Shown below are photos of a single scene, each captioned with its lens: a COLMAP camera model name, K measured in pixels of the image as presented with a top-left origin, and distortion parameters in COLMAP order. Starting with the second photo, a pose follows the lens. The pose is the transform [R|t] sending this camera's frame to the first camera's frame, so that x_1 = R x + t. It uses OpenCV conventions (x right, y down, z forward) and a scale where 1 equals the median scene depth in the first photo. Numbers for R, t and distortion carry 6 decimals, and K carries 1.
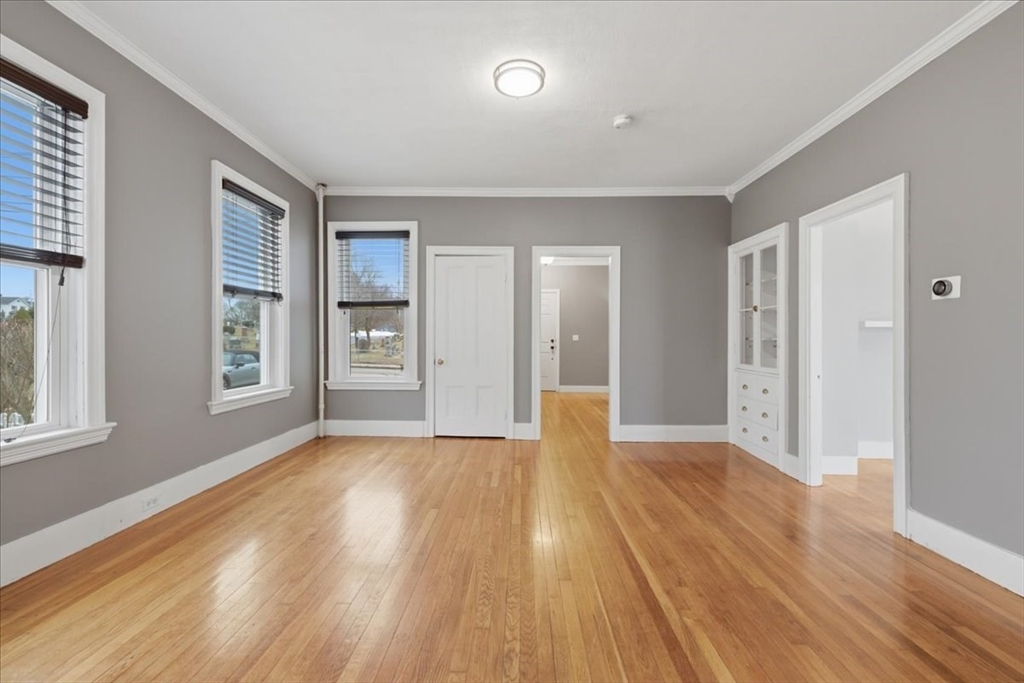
lens RADIAL K [[445.6, 0, 511.1], [0, 445.6, 348.6], [0, 0, 1]] dist [0.007961, 0.000036]
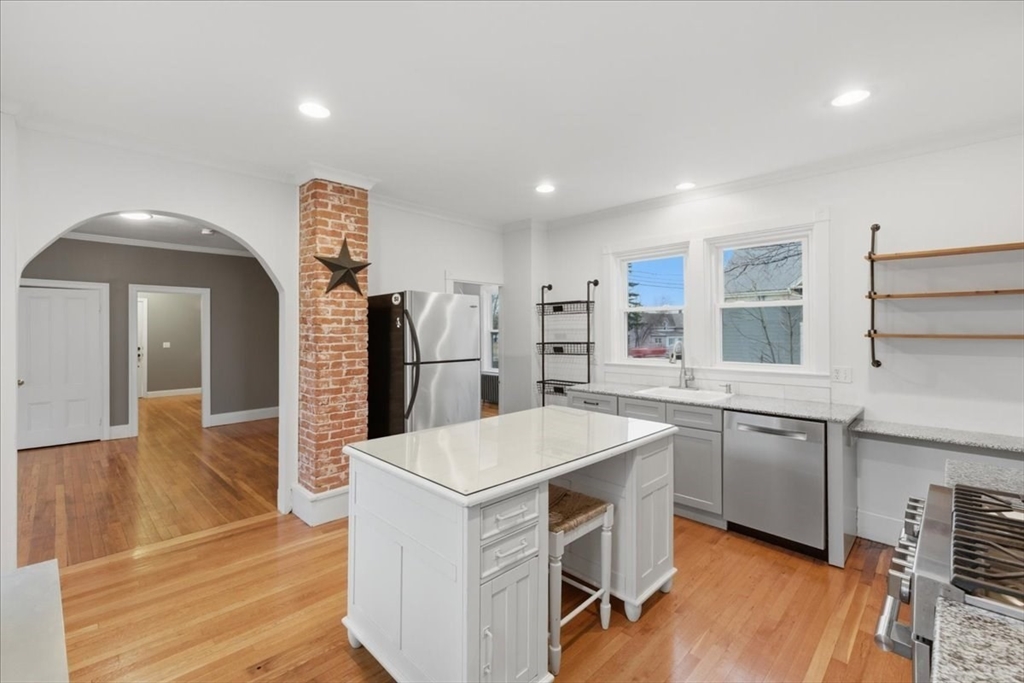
lens RADIAL K [[447.6, 0, 508.7], [0, 447.6, 326.1], [0, 0, 1]] dist [0.008774, -0.000297]
pose [[0.692303, -0.000743, 0.721606, -0.222352], [0.021004, 0.999597, -0.019122, -0.110312], [-0.721301, 0.028395, 0.692040, -1.146267]]
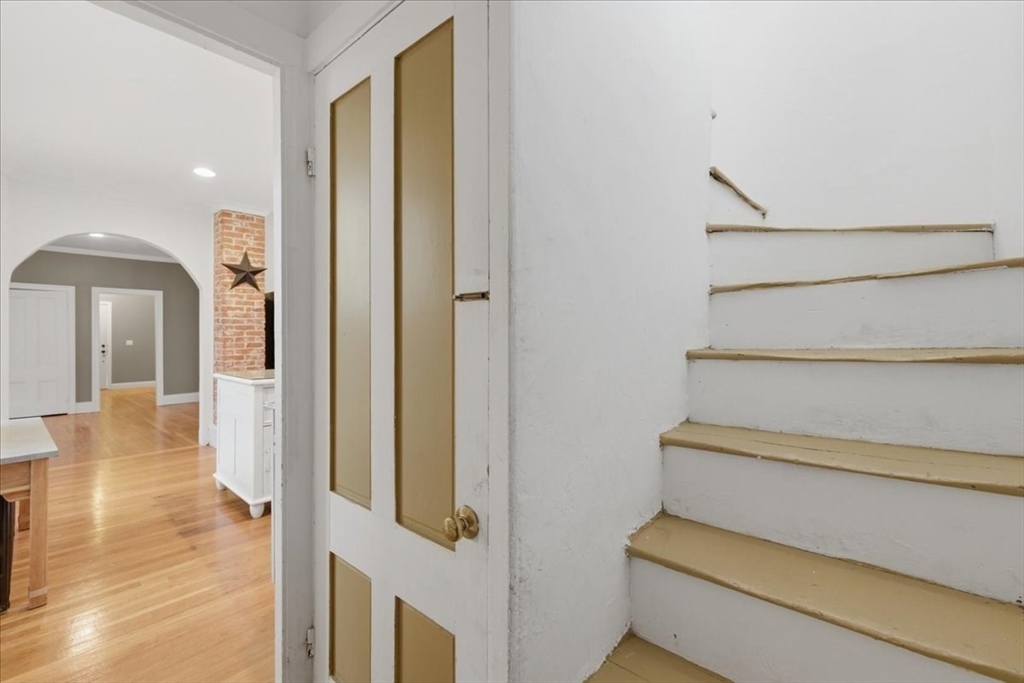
lens RADIAL K [[436.7, 0, 511.2], [0, 436.7, 329.7], [0, 0, 1]] dist [0.000411, -0.000012]
pose [[0.651510, -0.000231, 0.758640, -0.266897], [0.029301, 0.999261, -0.024859, -0.002313], [-0.758074, 0.038425, 0.651035, -1.871662]]
